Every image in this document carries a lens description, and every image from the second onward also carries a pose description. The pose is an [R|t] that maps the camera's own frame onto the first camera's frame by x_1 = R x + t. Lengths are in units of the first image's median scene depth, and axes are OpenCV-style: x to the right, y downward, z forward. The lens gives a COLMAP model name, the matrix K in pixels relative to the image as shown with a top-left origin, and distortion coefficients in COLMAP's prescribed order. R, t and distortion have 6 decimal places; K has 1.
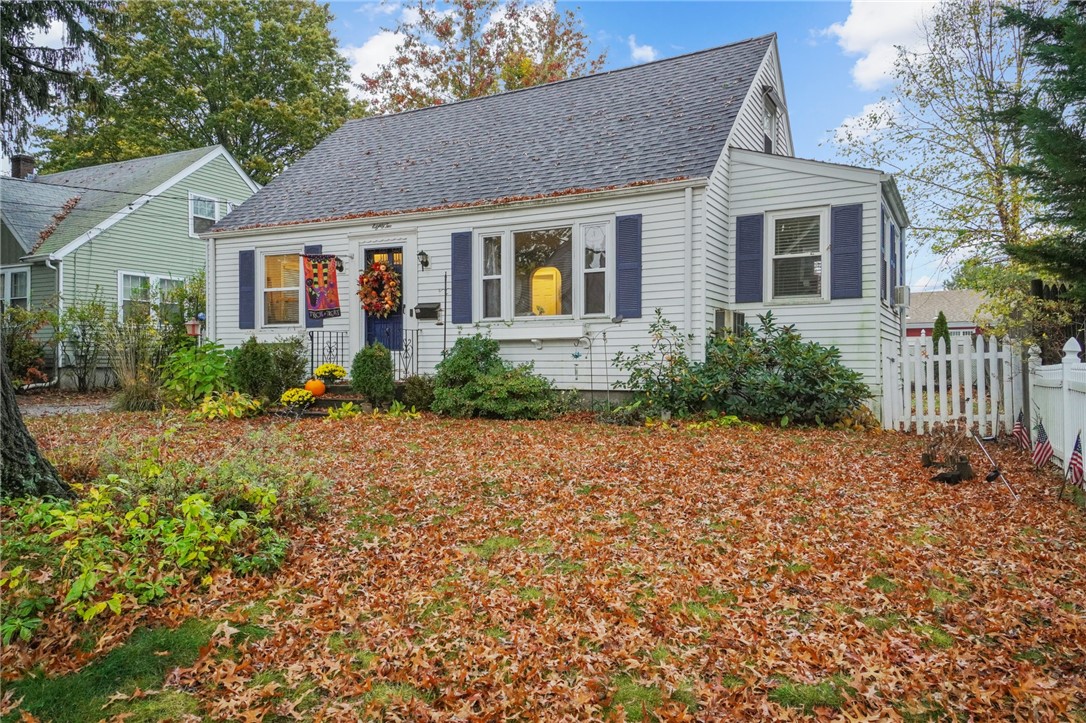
lens RADIAL K [[776.1, 0, 548.6], [0, 776.1, 350.0], [0, 0, 1]] dist [0.137334, -0.017499]
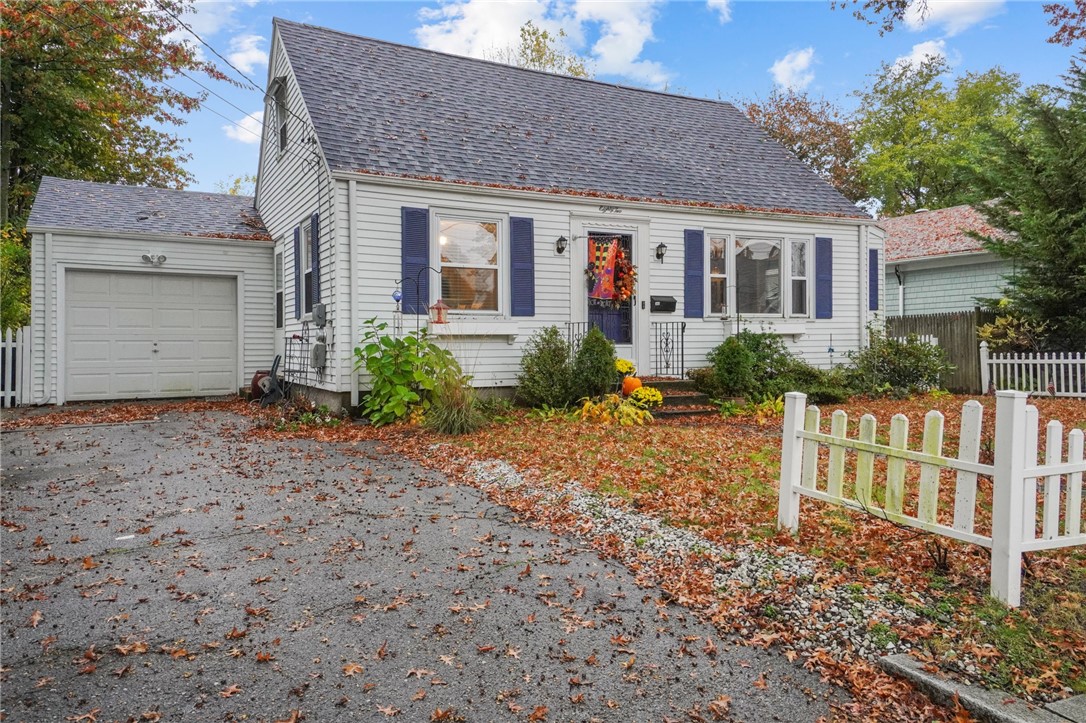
lens RADIAL K [[776.1, 0, 543.4], [0, 776.1, 362.9], [0, 0, 1]] dist [0.137334, -0.017499]
pose [[0.568488, -0.016235, 0.822531, -1.101156], [-0.000715, 0.999795, 0.020228, 0.005141], [-0.822691, -0.012088, 0.568360, 0.578532]]
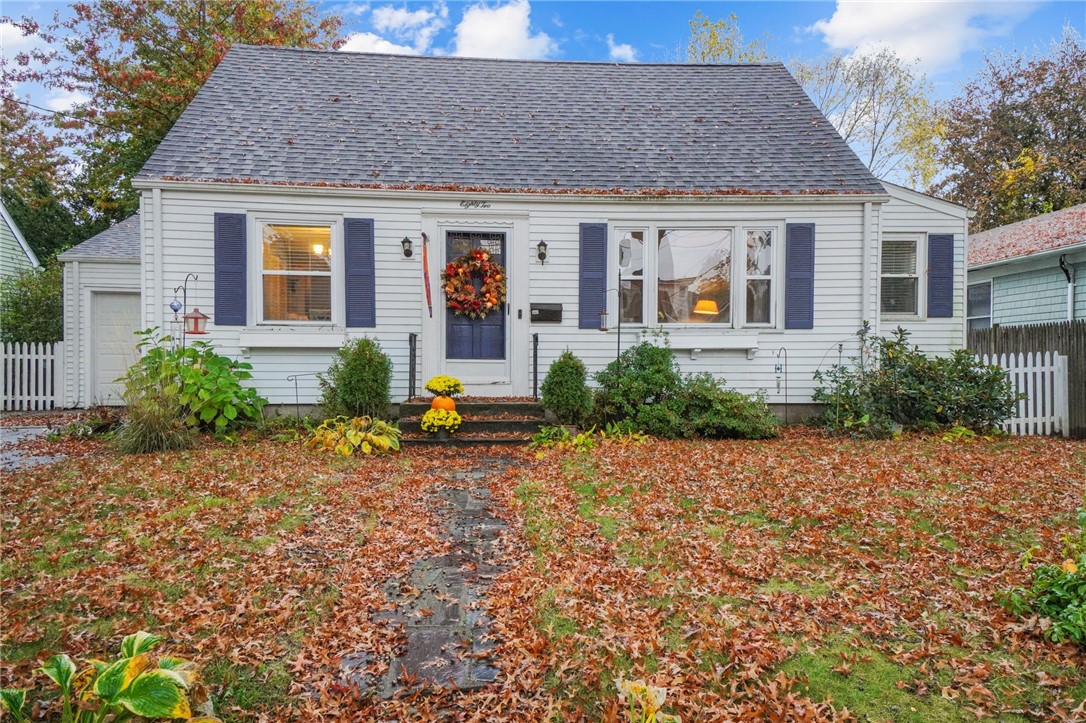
lens RADIAL K [[776.1, 0, 543.0], [0, 776.1, 372.9], [0, 0, 1]] dist [0.137334, -0.017499]
pose [[0.845919, 0.002214, 0.533306, -0.627971], [-0.010695, 0.999861, 0.012813, 0.004548], [-0.533204, -0.016543, 0.845825, 0.300357]]
